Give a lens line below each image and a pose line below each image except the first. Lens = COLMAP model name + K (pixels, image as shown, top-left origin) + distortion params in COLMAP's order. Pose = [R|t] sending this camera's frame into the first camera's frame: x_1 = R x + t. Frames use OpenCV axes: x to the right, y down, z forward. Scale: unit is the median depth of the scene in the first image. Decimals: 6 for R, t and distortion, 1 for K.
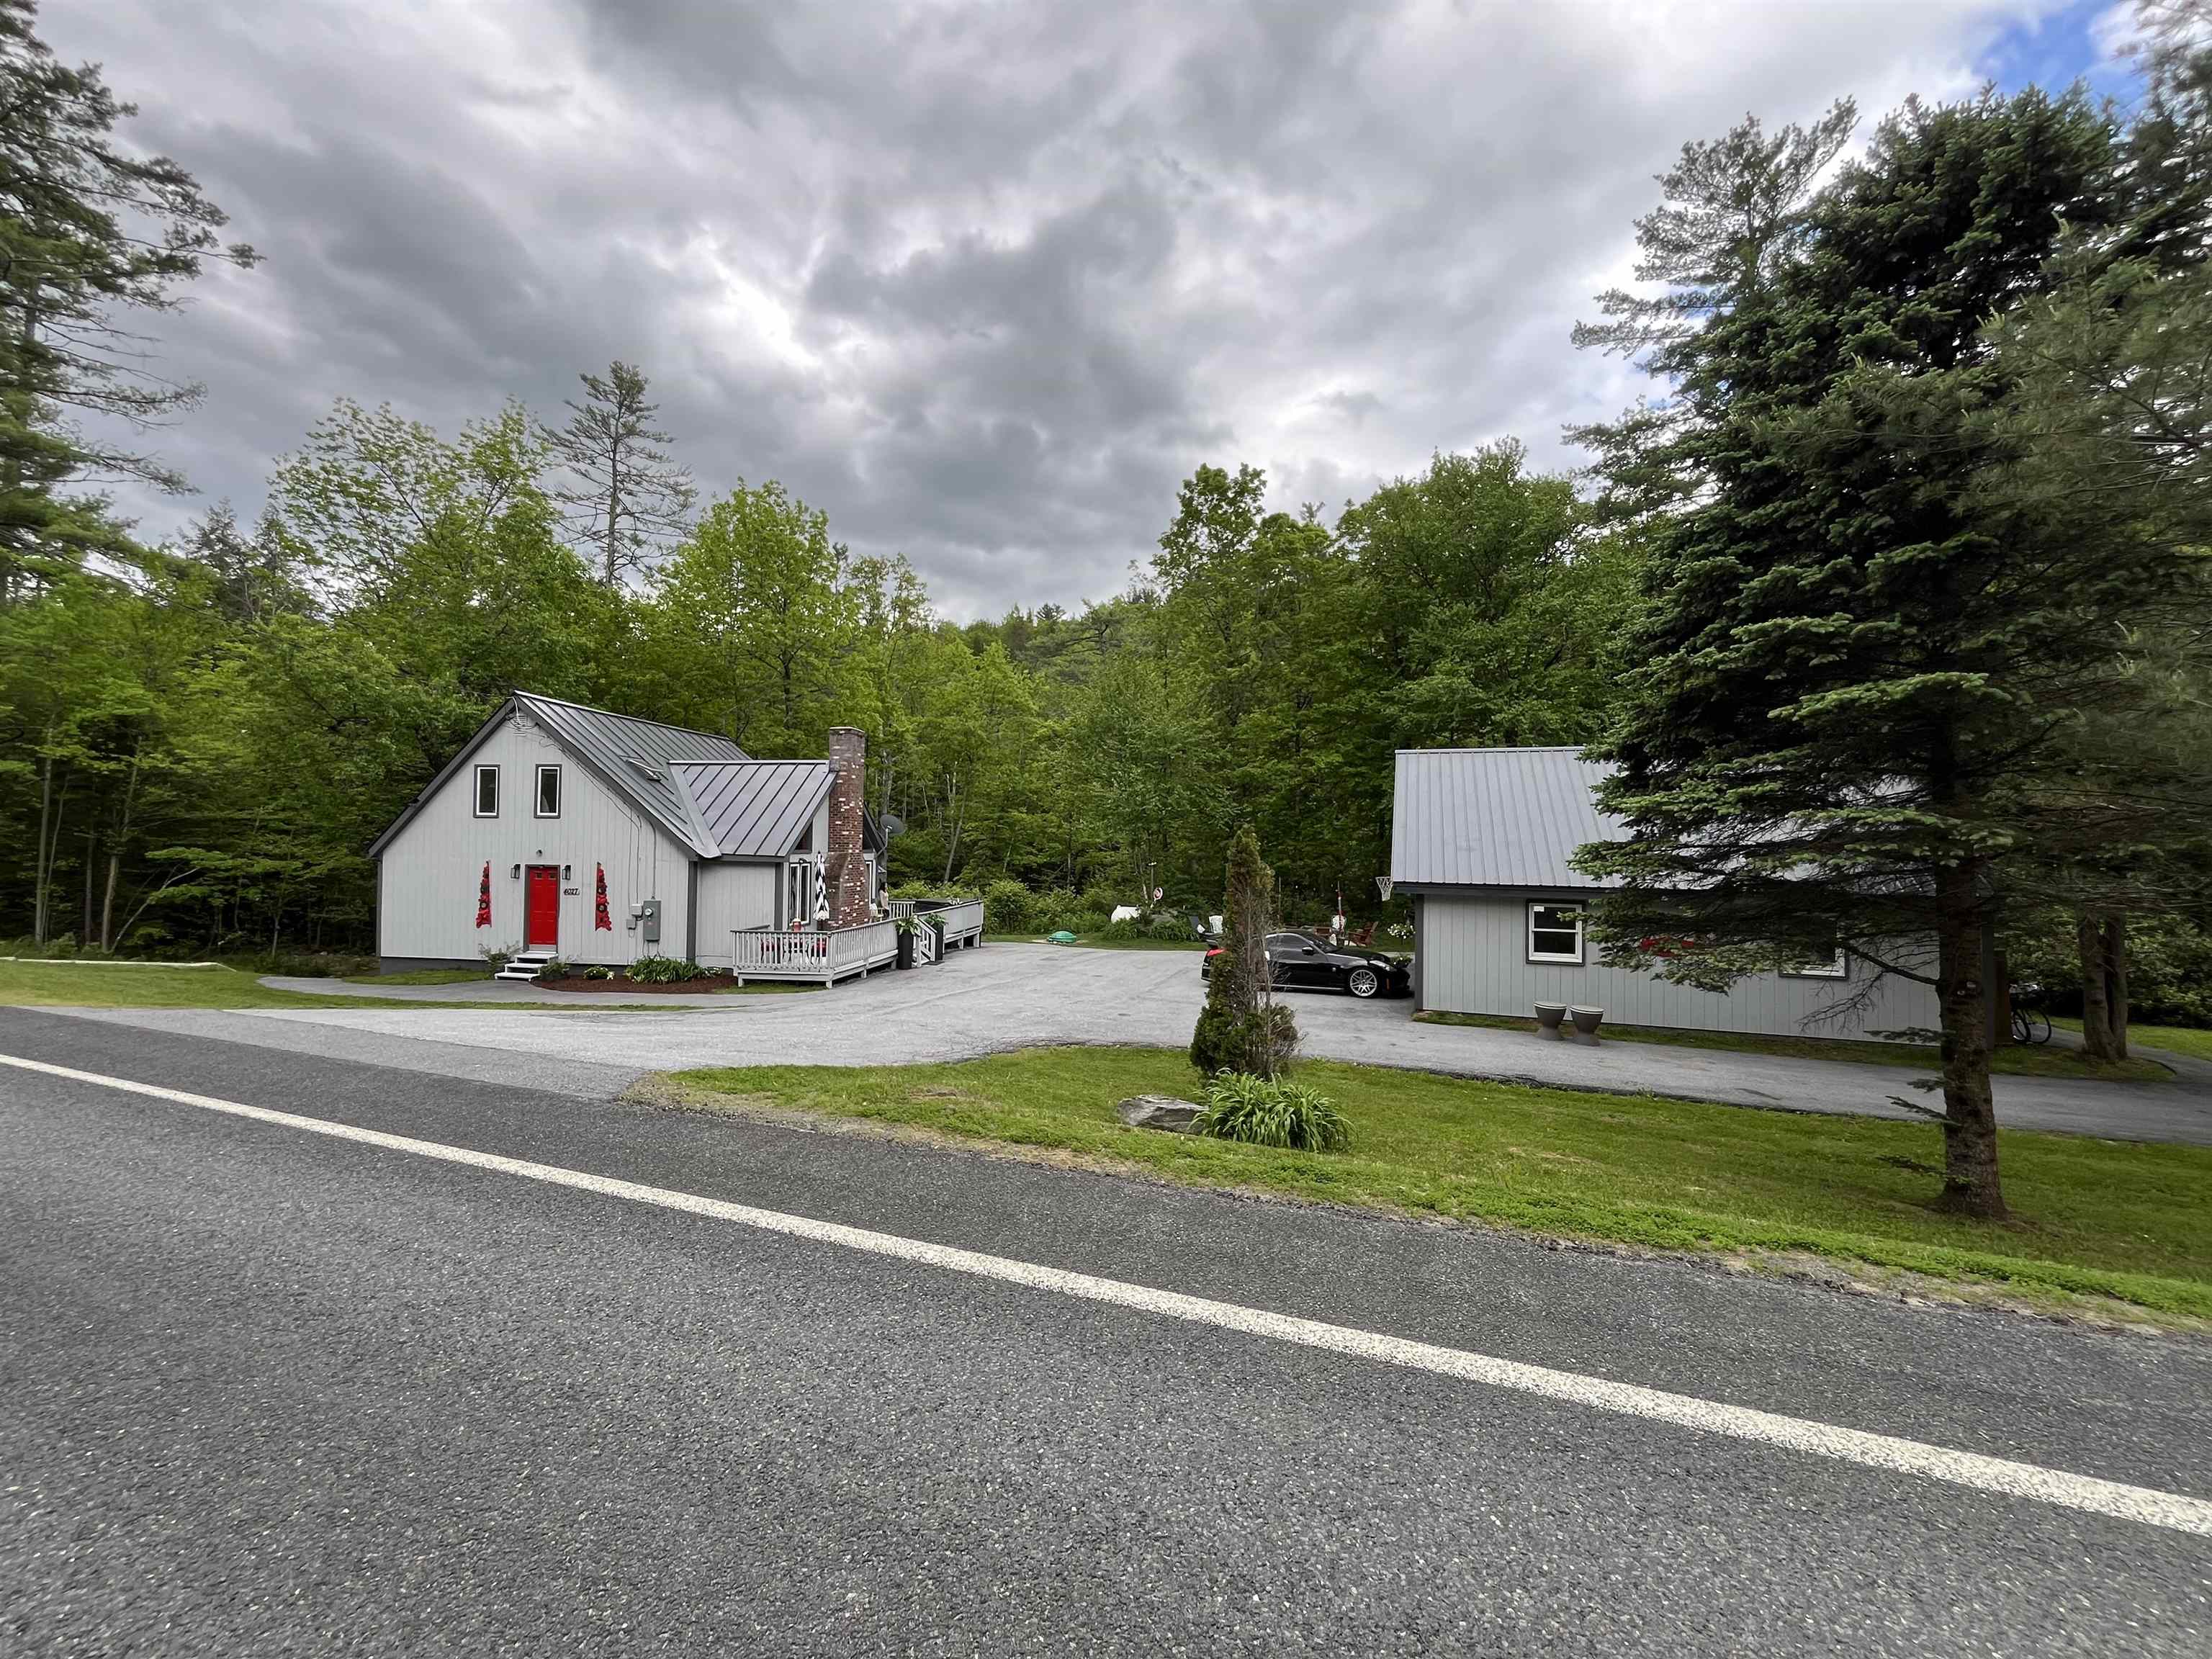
lens RADIAL K [[887.3, 0, 1098.8], [0, 887.3, 831.9], [0, 0, 1]] dist [-0.000895, -0.000896]
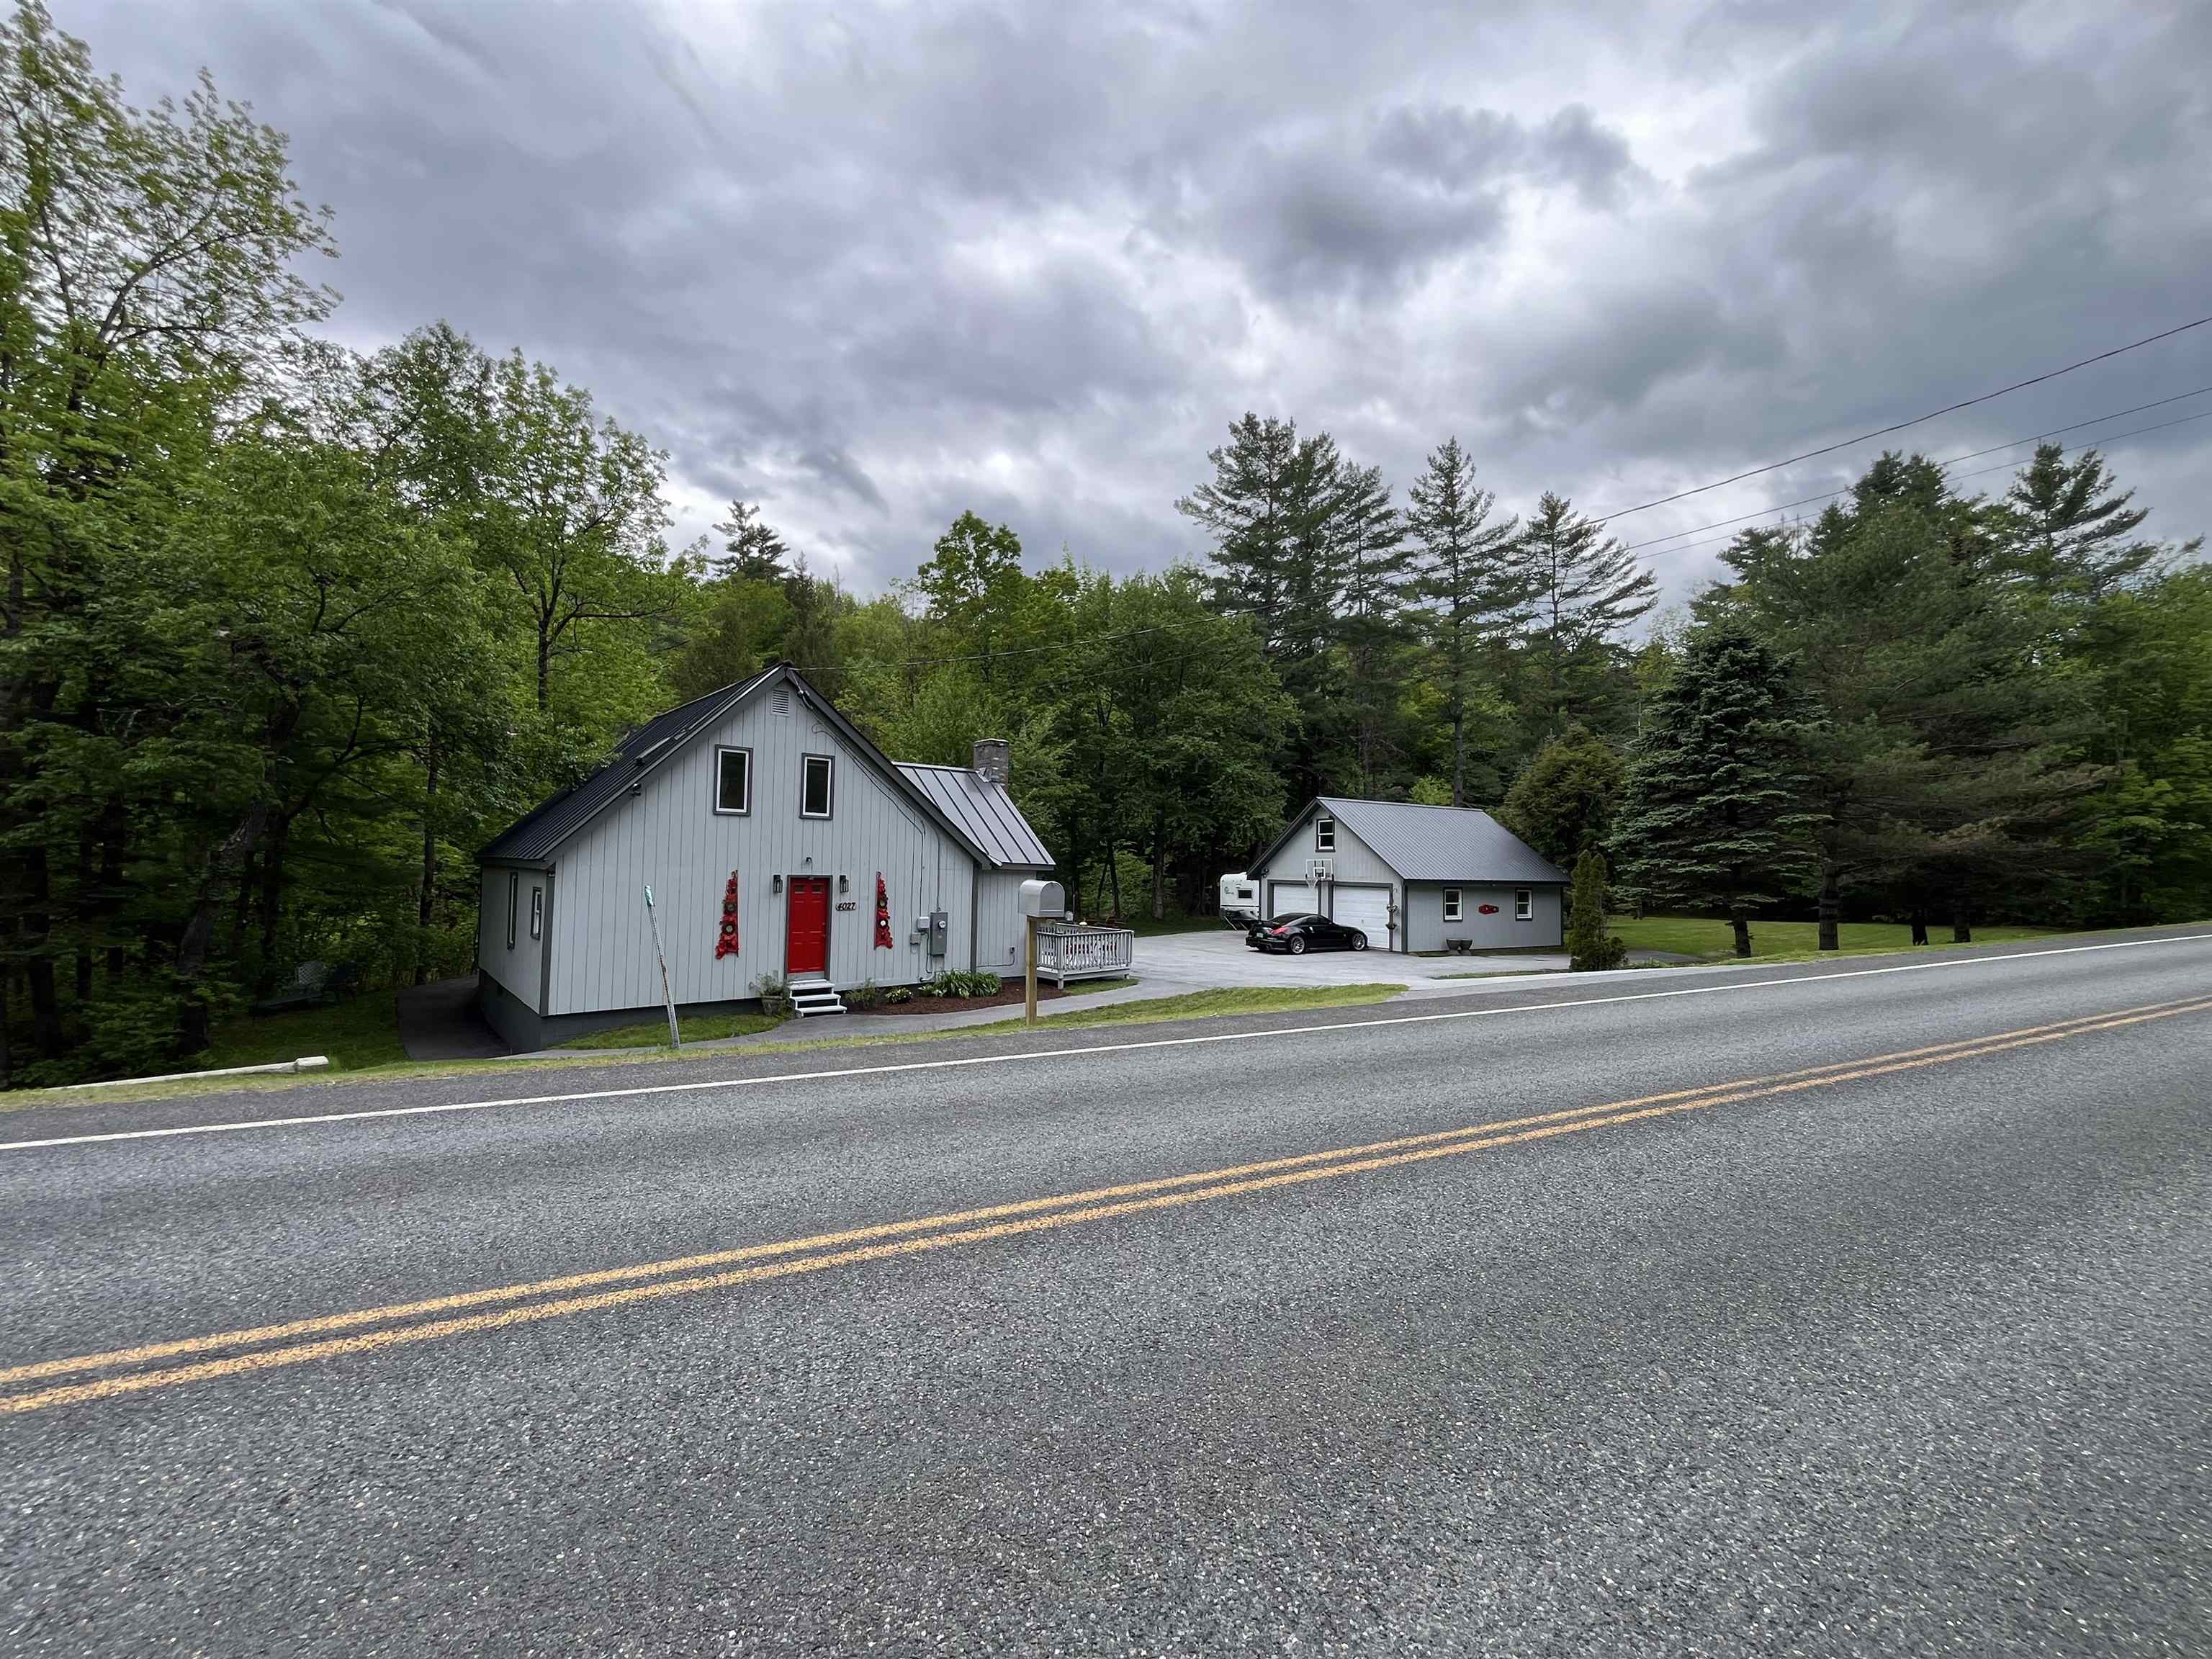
lens RADIAL K [[887.3, 0, 1105.7], [0, 887.3, 833.5], [0, 0, 1]] dist [-0.000895, -0.000896]
pose [[0.645857, 0.024947, 0.763051, -0.997139], [-0.024144, 0.999633, -0.012246, 0.001034], [-0.763077, -0.010514, 0.646222, 0.234647]]
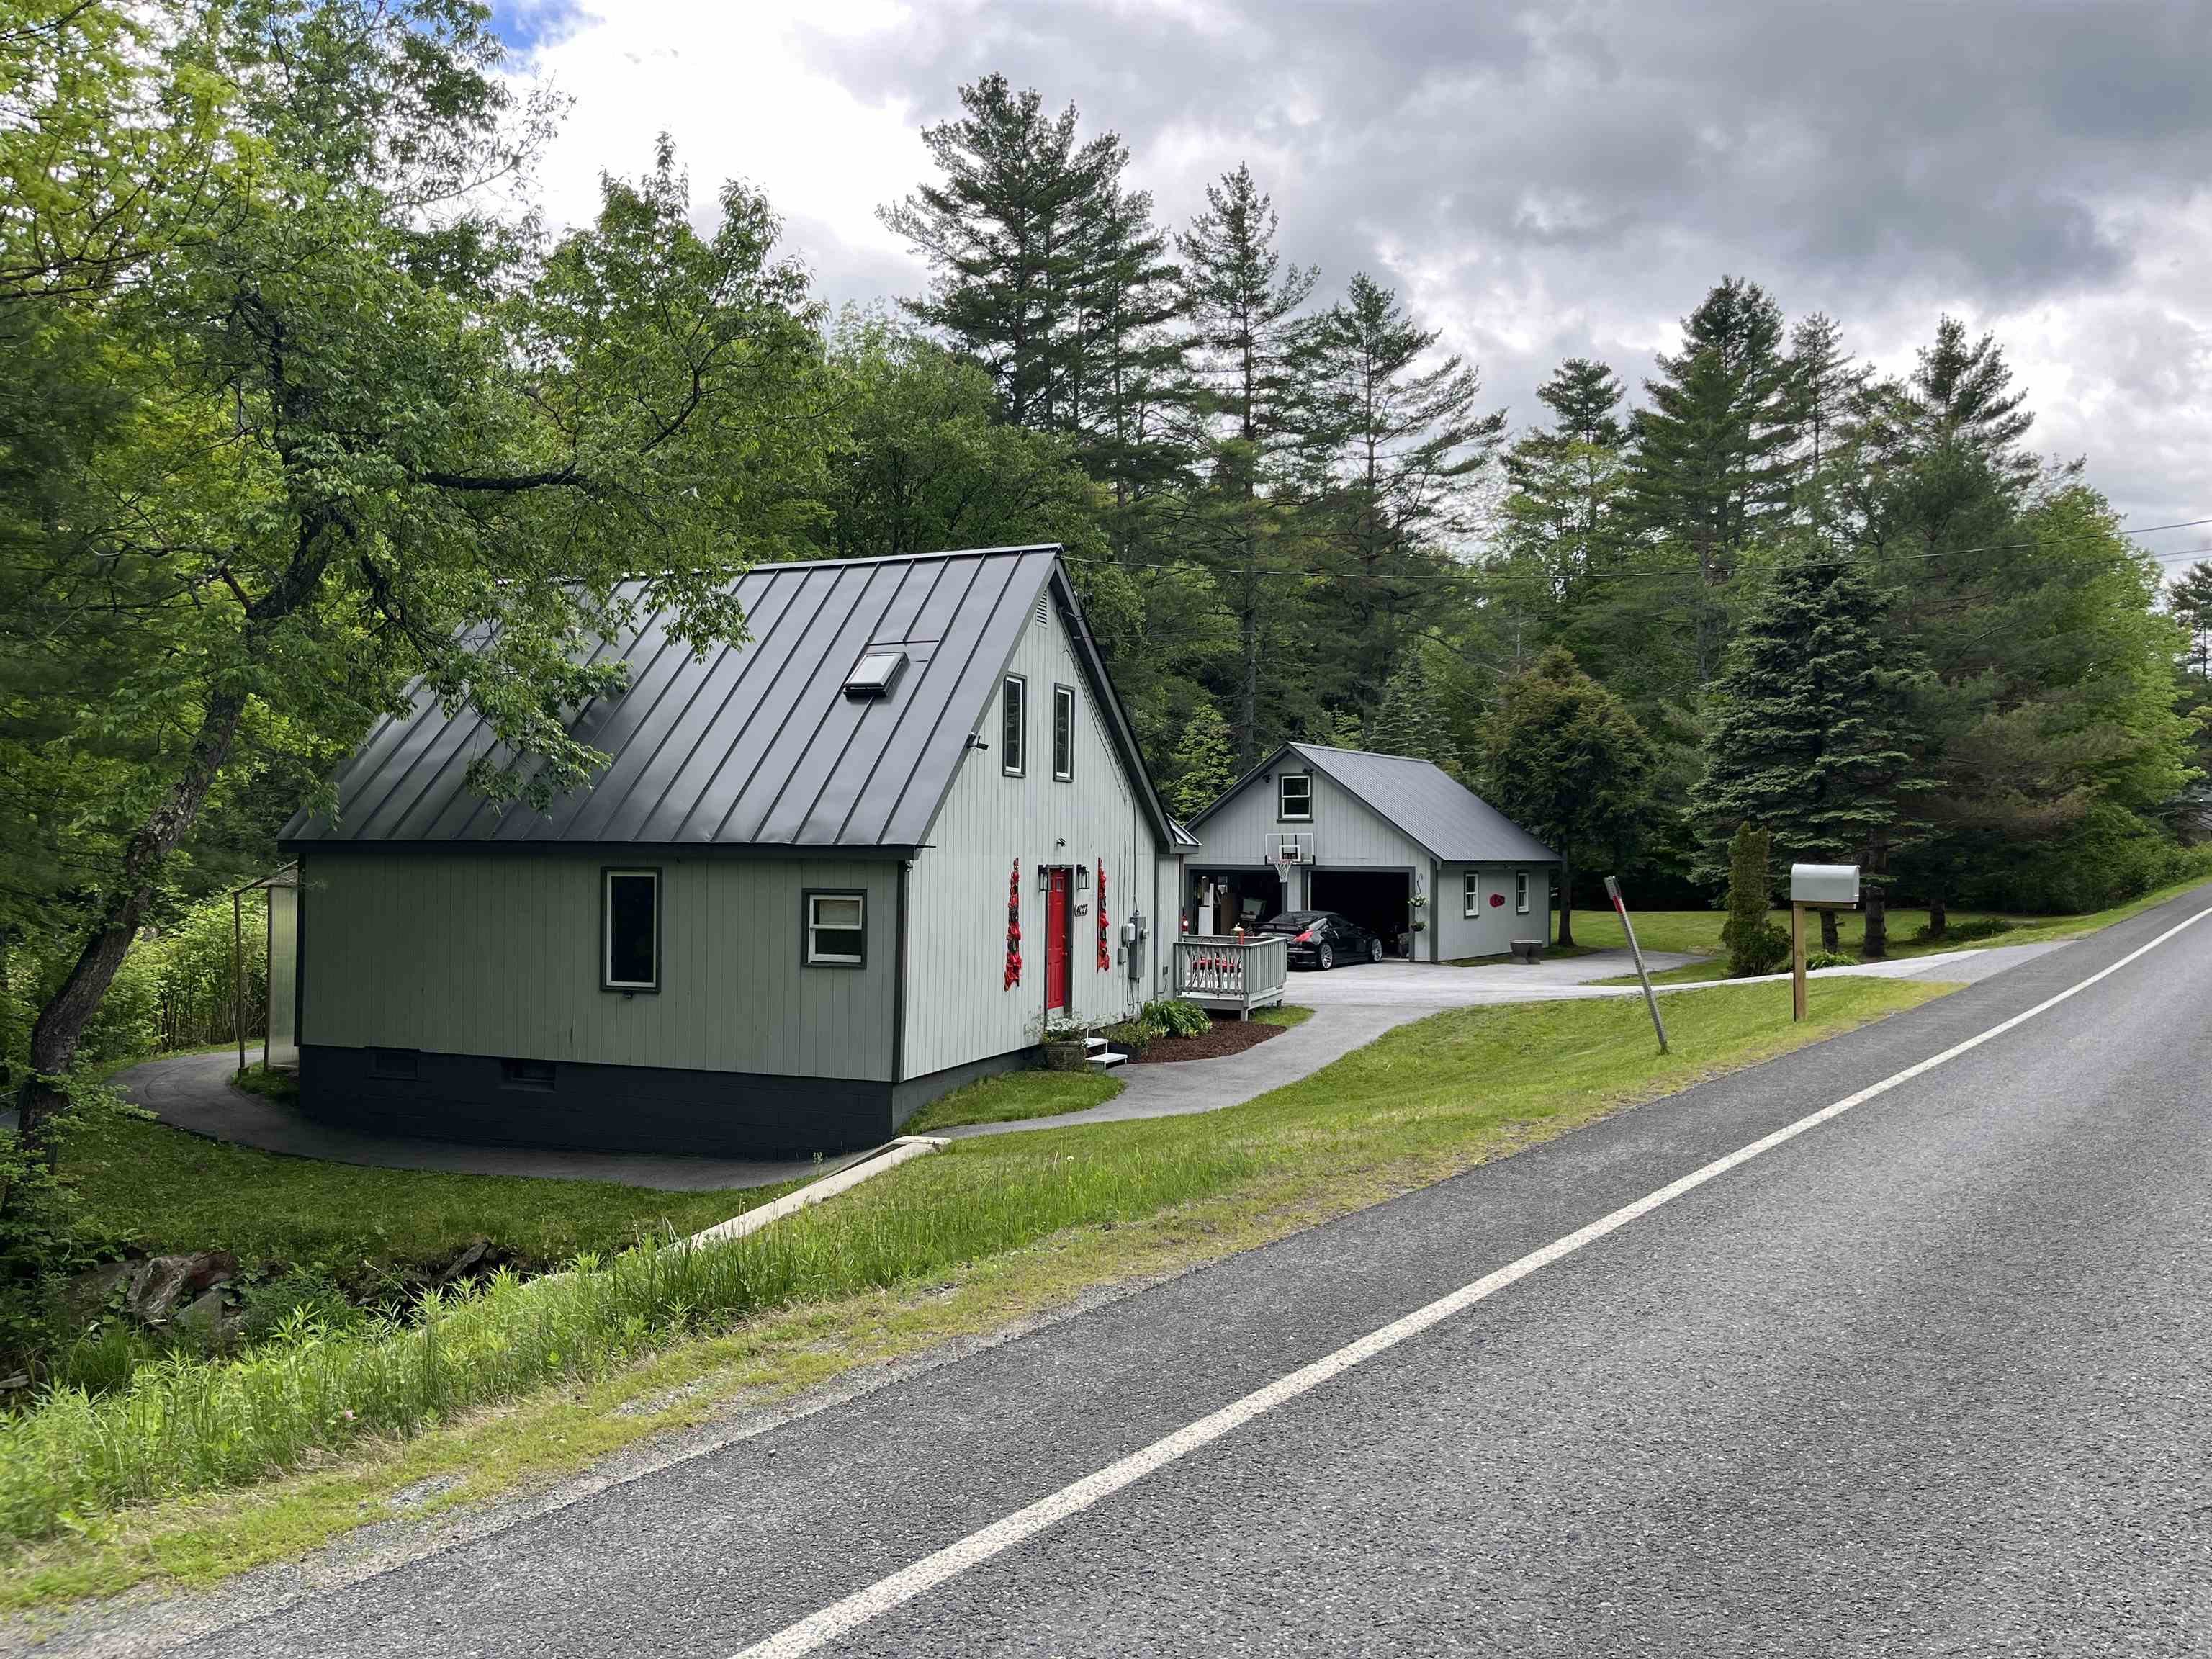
lens RADIAL K [[1682.3, 0, 1090.1], [0, 1682.3, 842.4], [0, 0, 1]] dist [0.054189, -0.067476]
pose [[0.231140, -0.007937, 0.972888, -1.526532], [-0.025550, 0.999572, 0.014225, 0.006661], [-0.972585, -0.028145, 0.230838, 0.679130]]
